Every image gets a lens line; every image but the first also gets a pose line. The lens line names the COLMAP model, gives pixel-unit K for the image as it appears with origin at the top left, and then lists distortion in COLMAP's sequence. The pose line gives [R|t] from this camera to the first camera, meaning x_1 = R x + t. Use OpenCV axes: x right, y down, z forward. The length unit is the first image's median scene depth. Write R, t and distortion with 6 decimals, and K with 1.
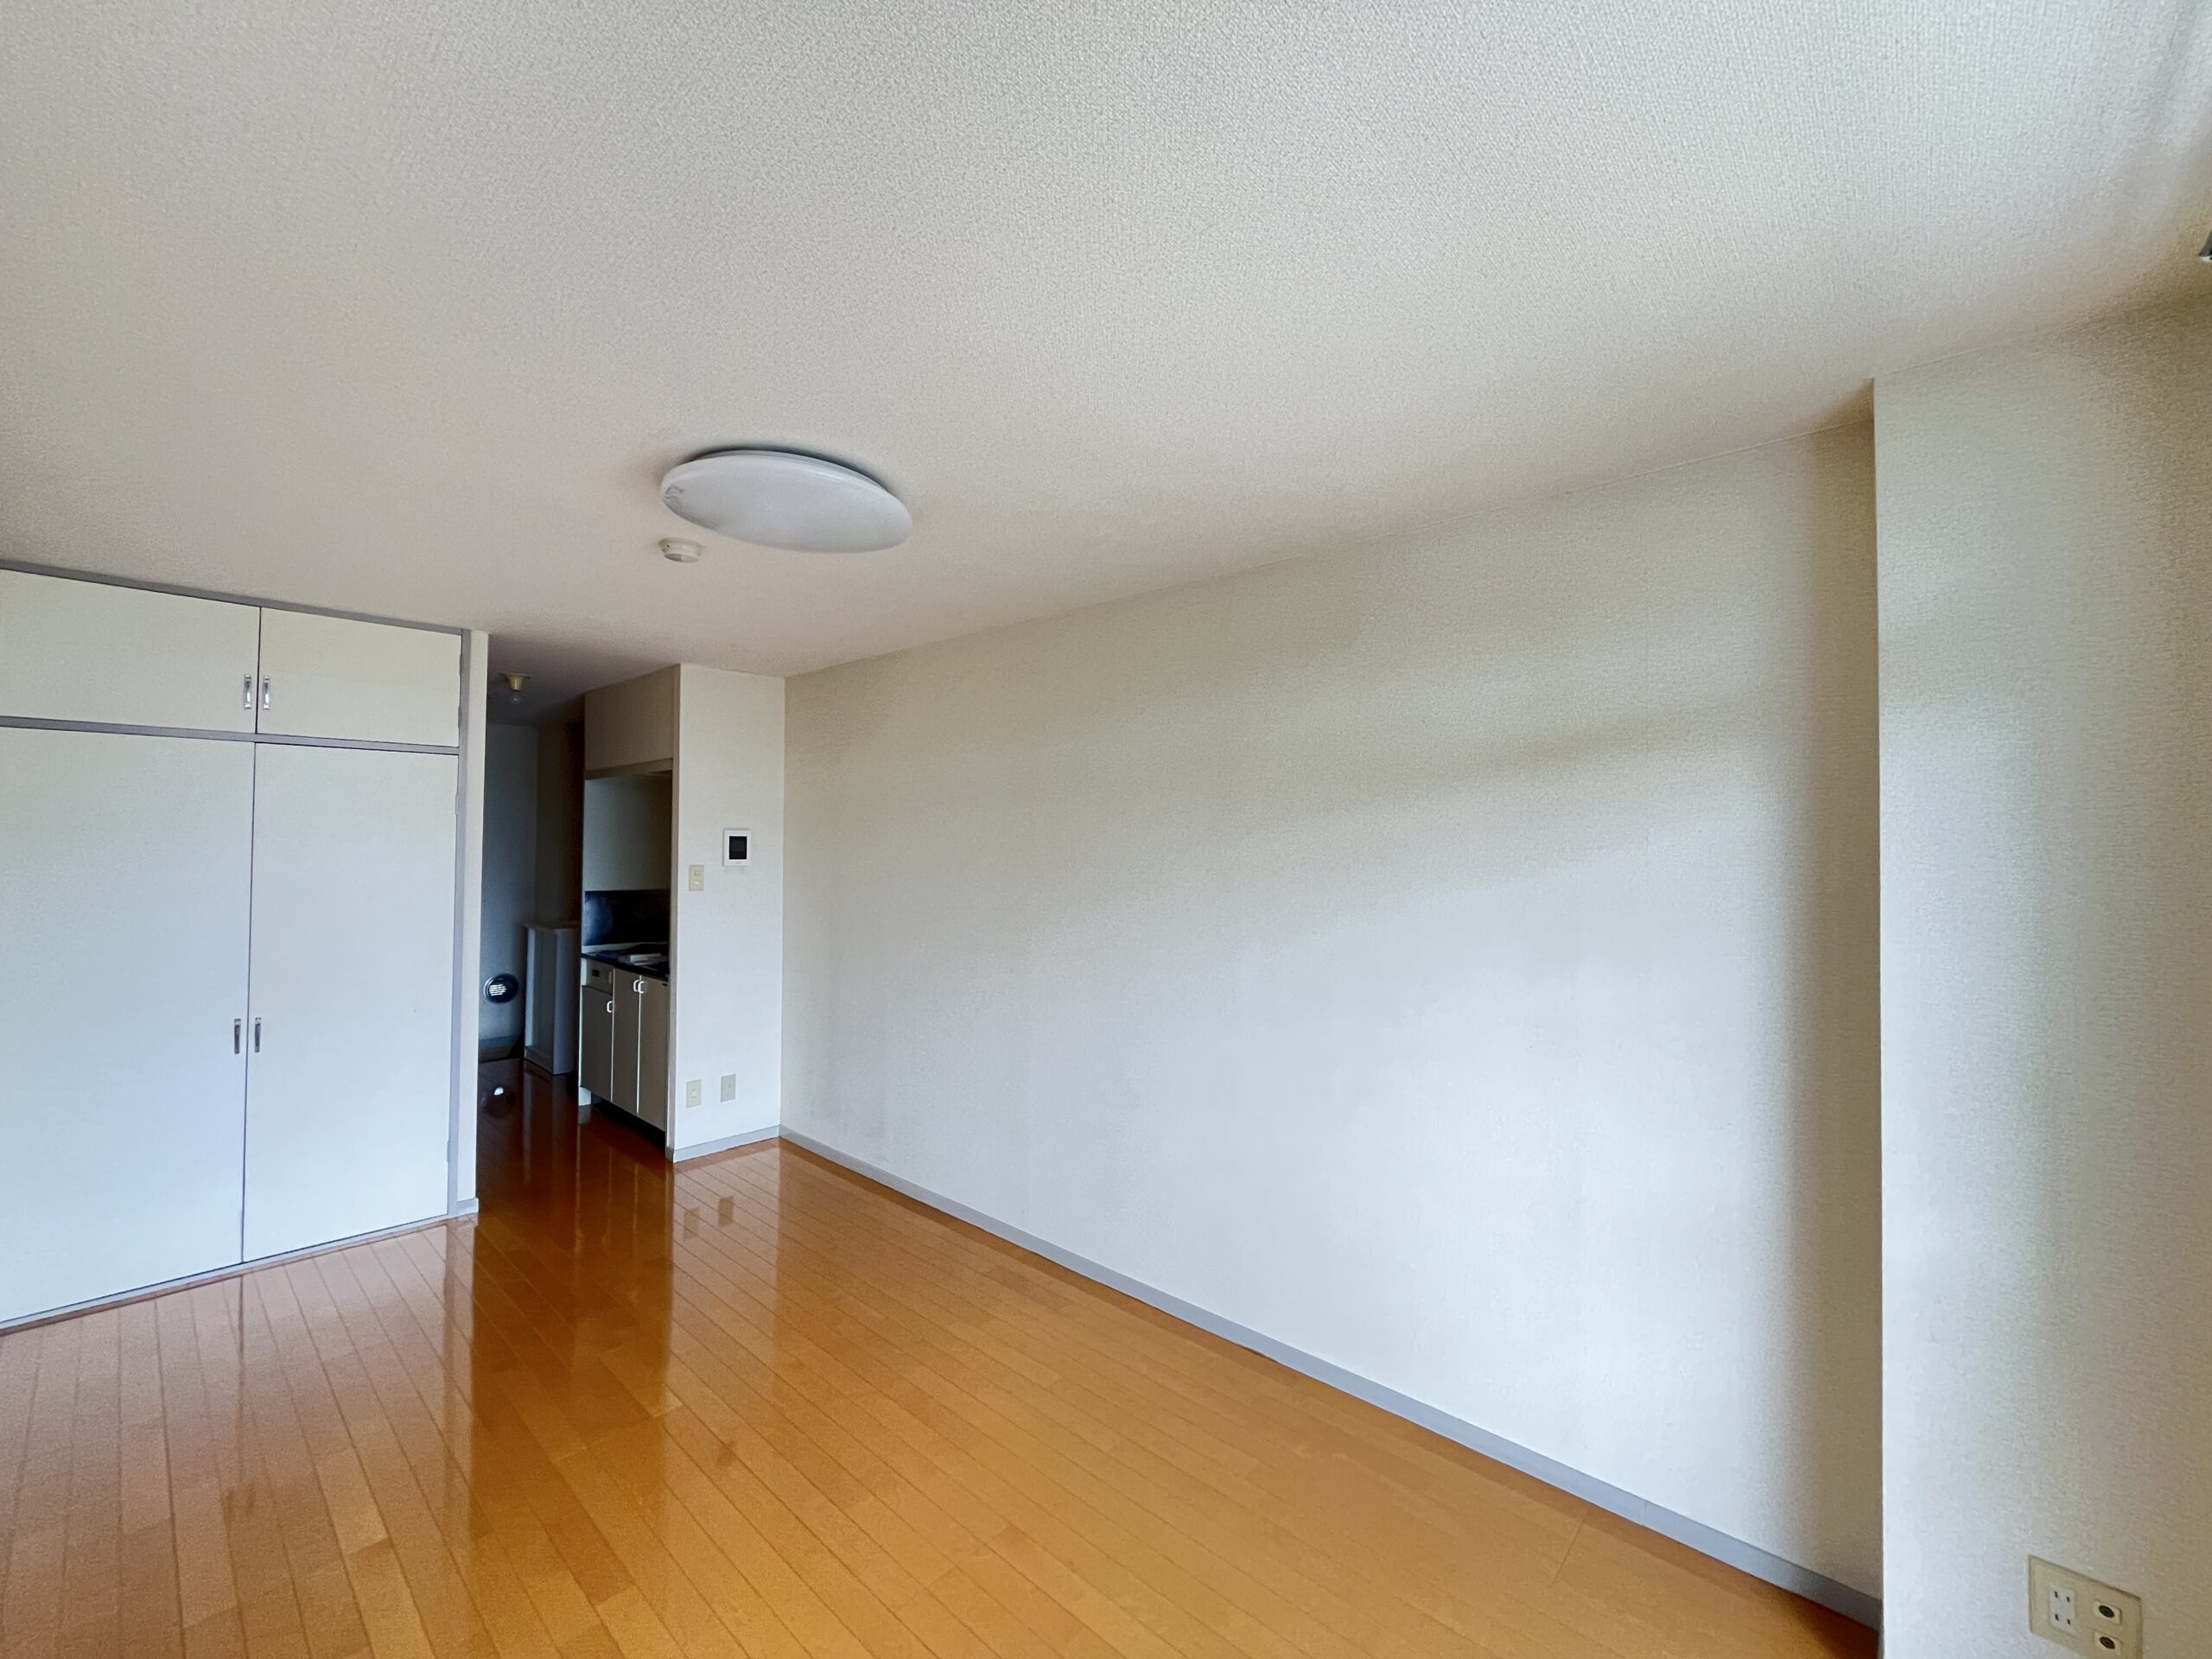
lens RADIAL K [[890.5, 0, 1106.0], [0, 890.5, 829.5], [0, 0, 1]] dist [0.002365, 0.000090]
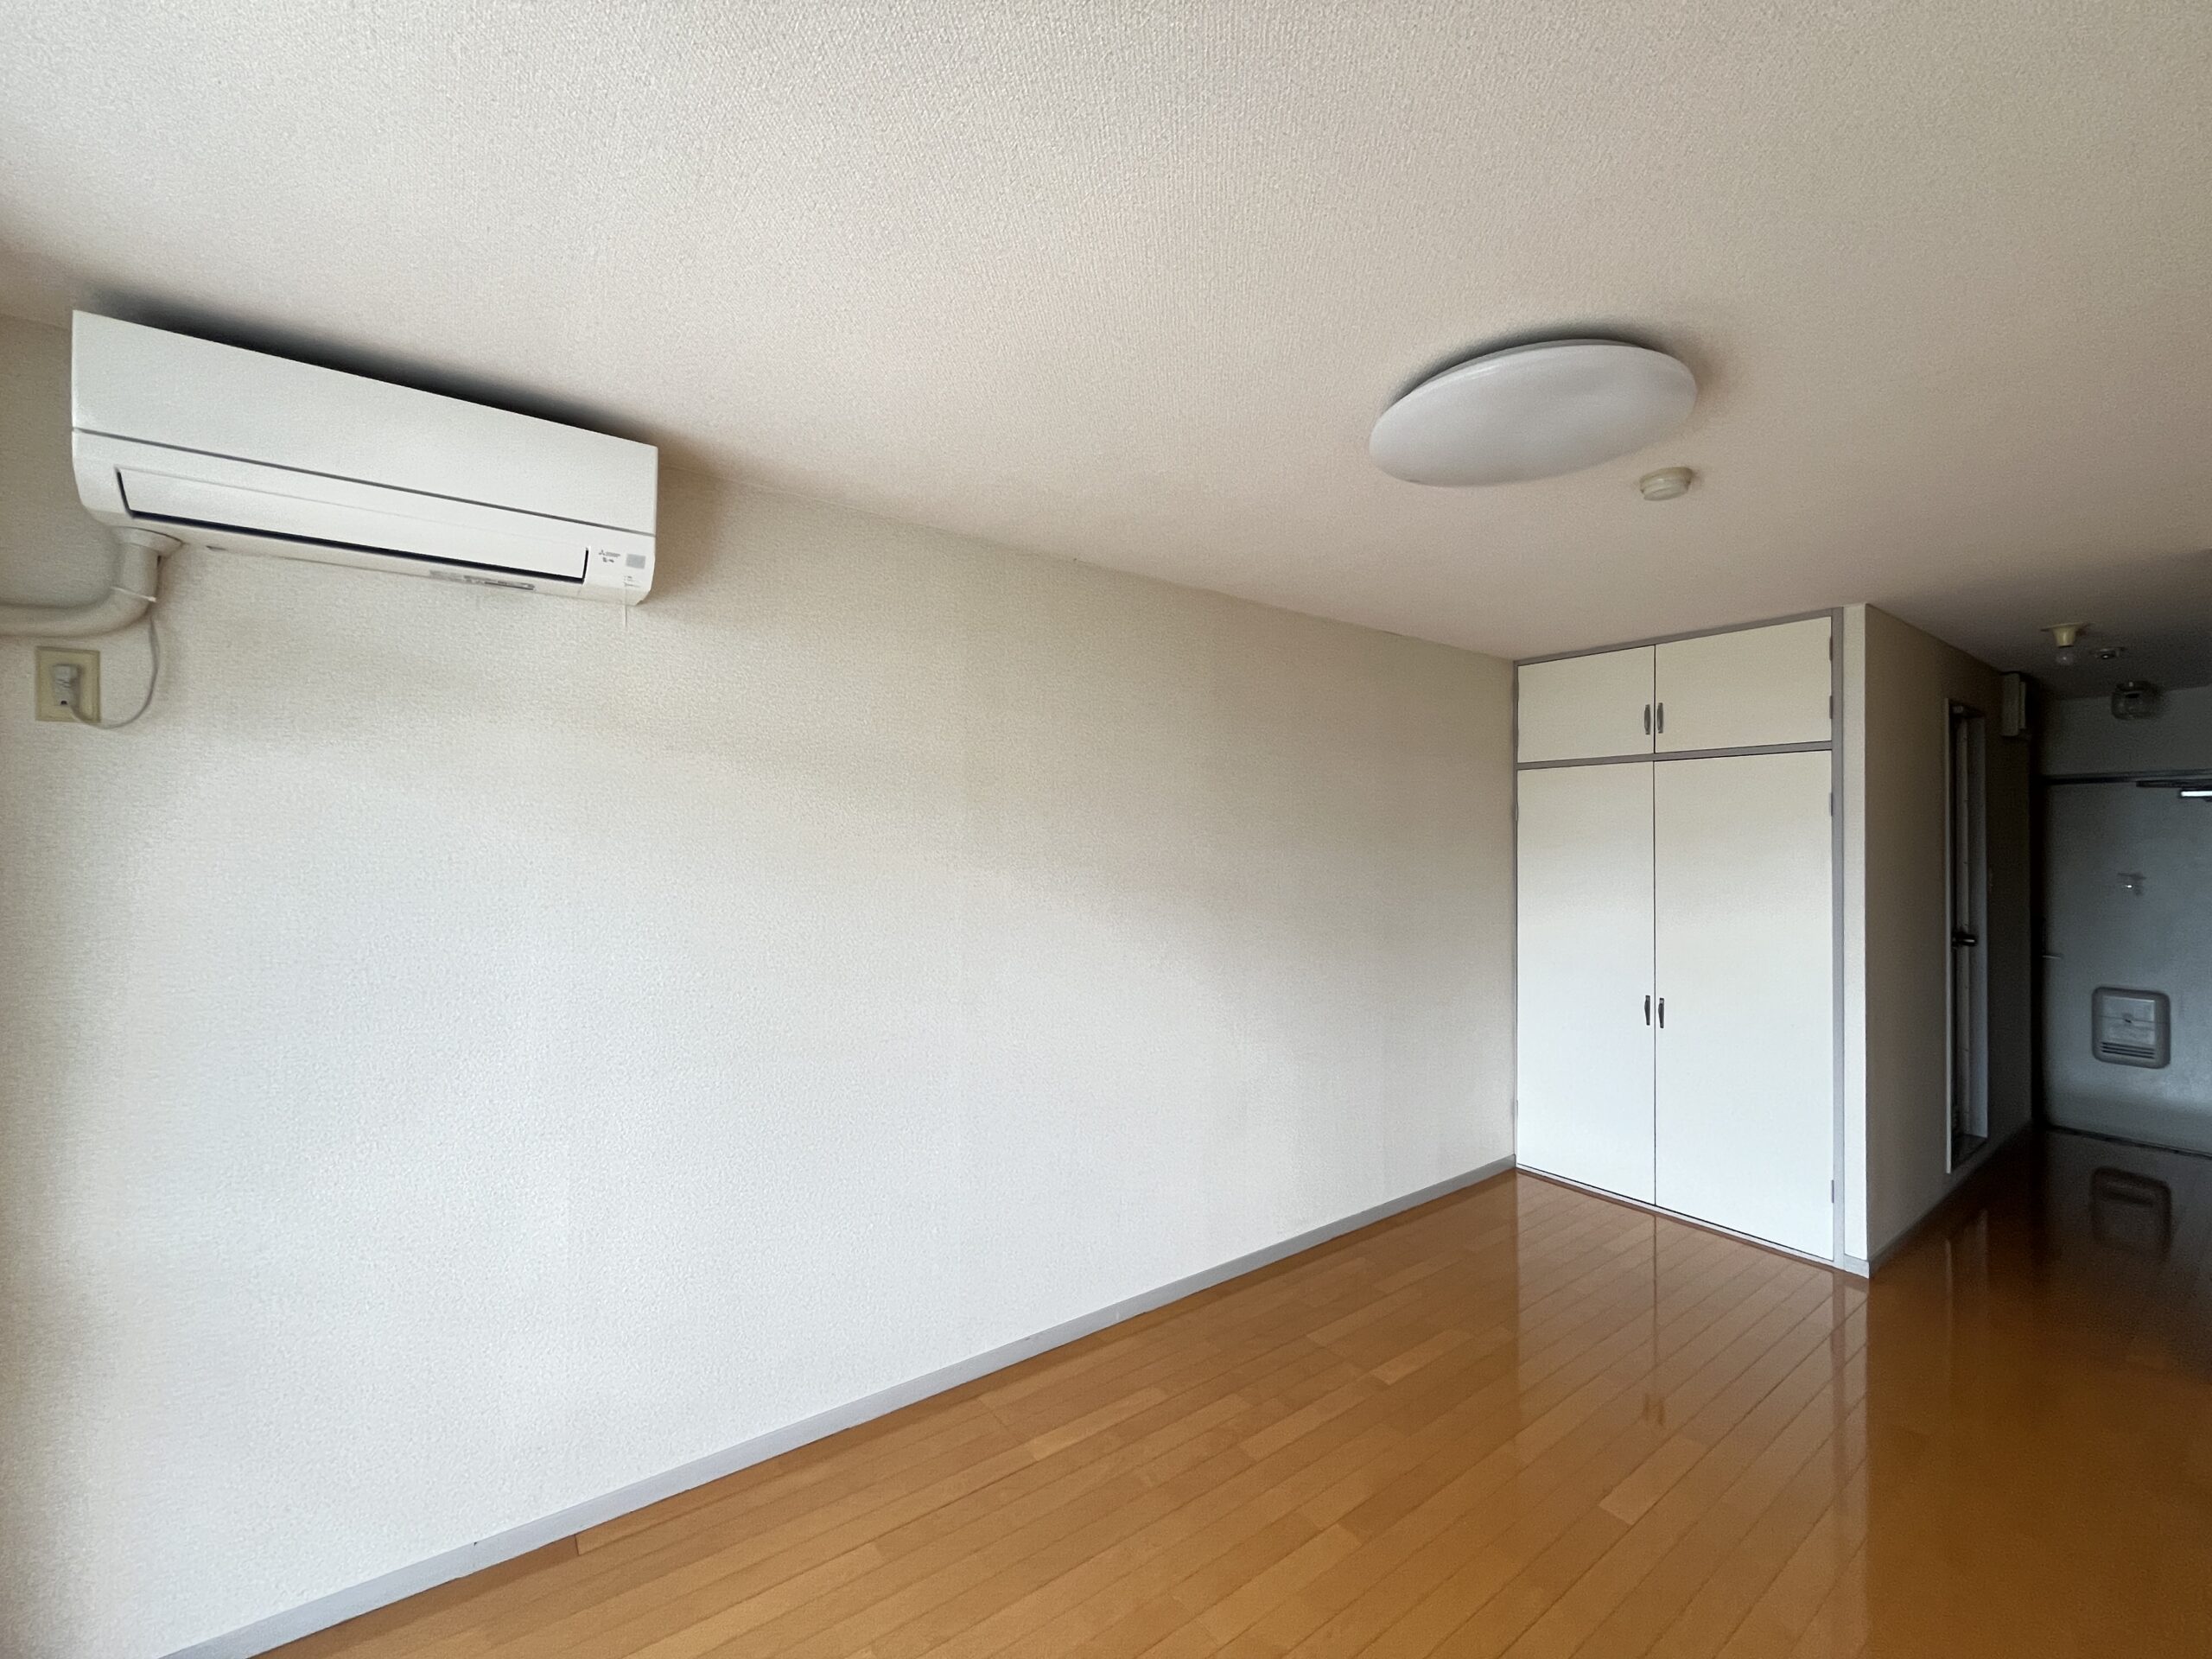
lens RADIAL K [[894.4, 0, 1106.0], [0, 894.4, 829.5], [0, 0, 1]] dist [-0.006846, 0.000348]
pose [[-0.209262, -0.017039, -0.977711, 0.293654], [0.006970, 0.999797, -0.018916, 0.007711], [0.977835, -0.010773, -0.209101, 0.470809]]
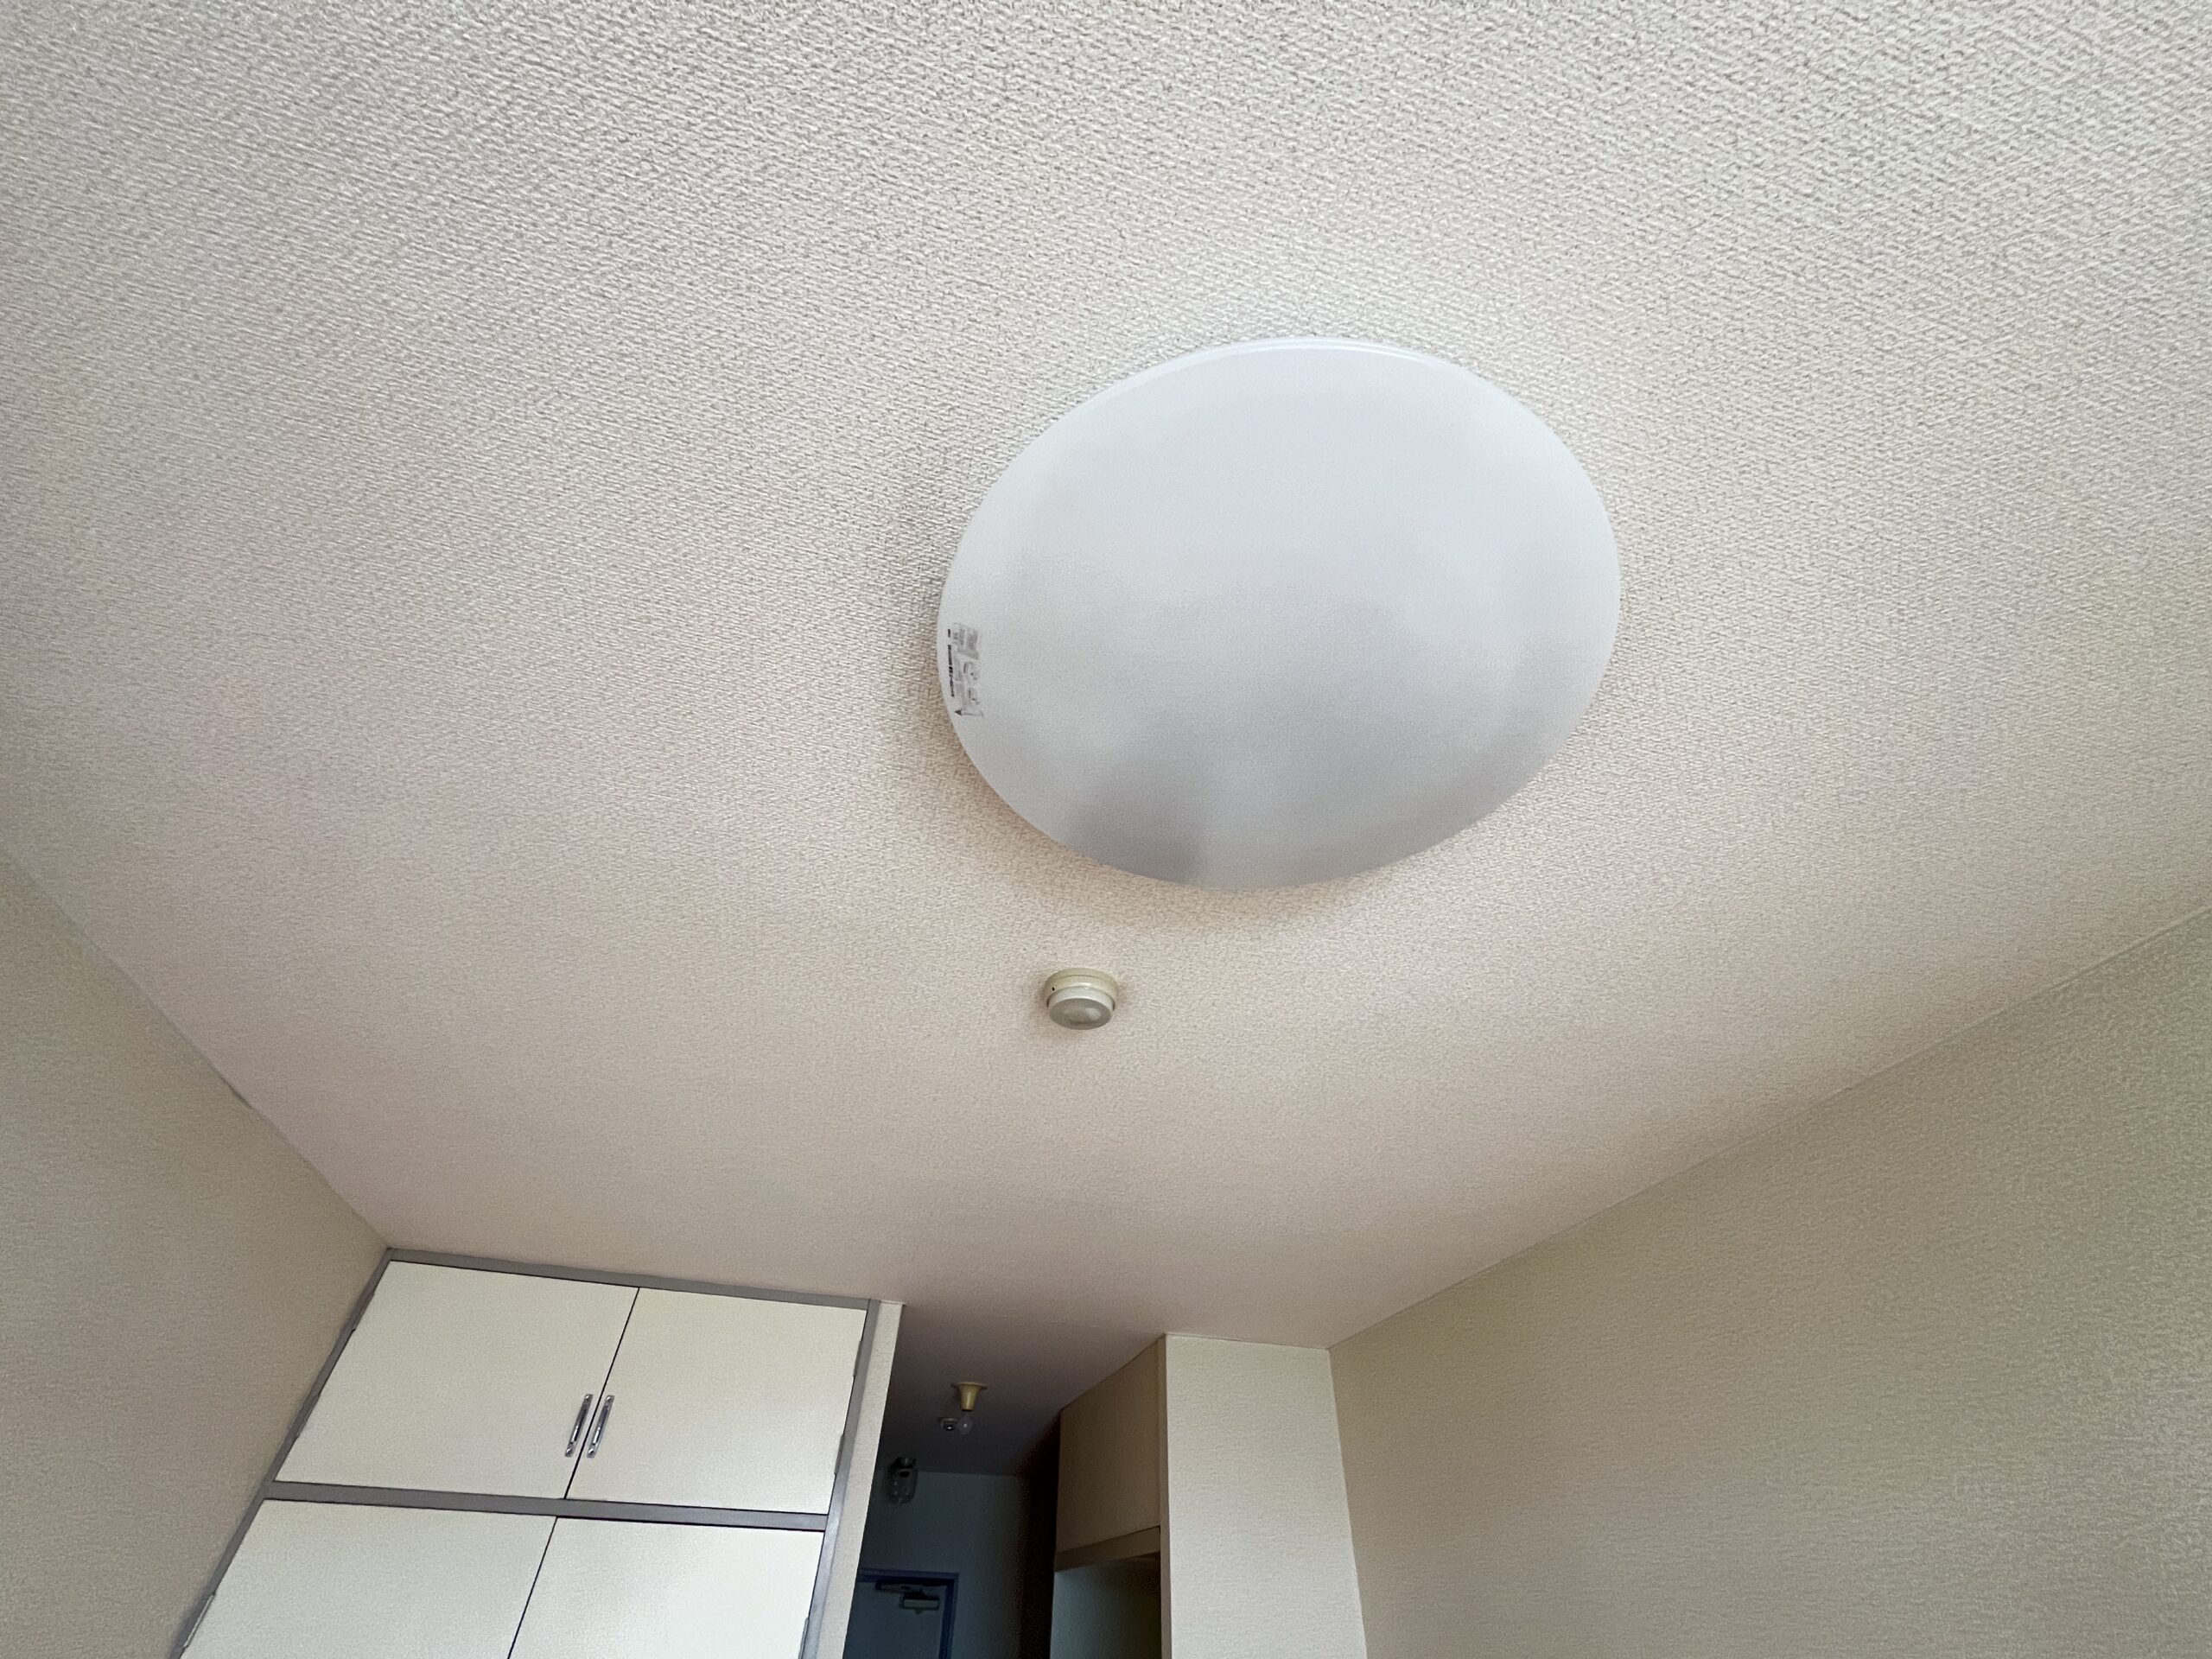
lens RADIAL K [[894.4, 0, 1106.0], [0, 894.4, 829.5], [0, 0, 1]] dist [-0.006846, 0.000348]
pose [[0.847872, -0.343067, -0.404250, -0.166234], [-0.015359, 0.746234, -0.665506, -0.040520], [0.529978, 0.570473, 0.627442, 0.457582]]
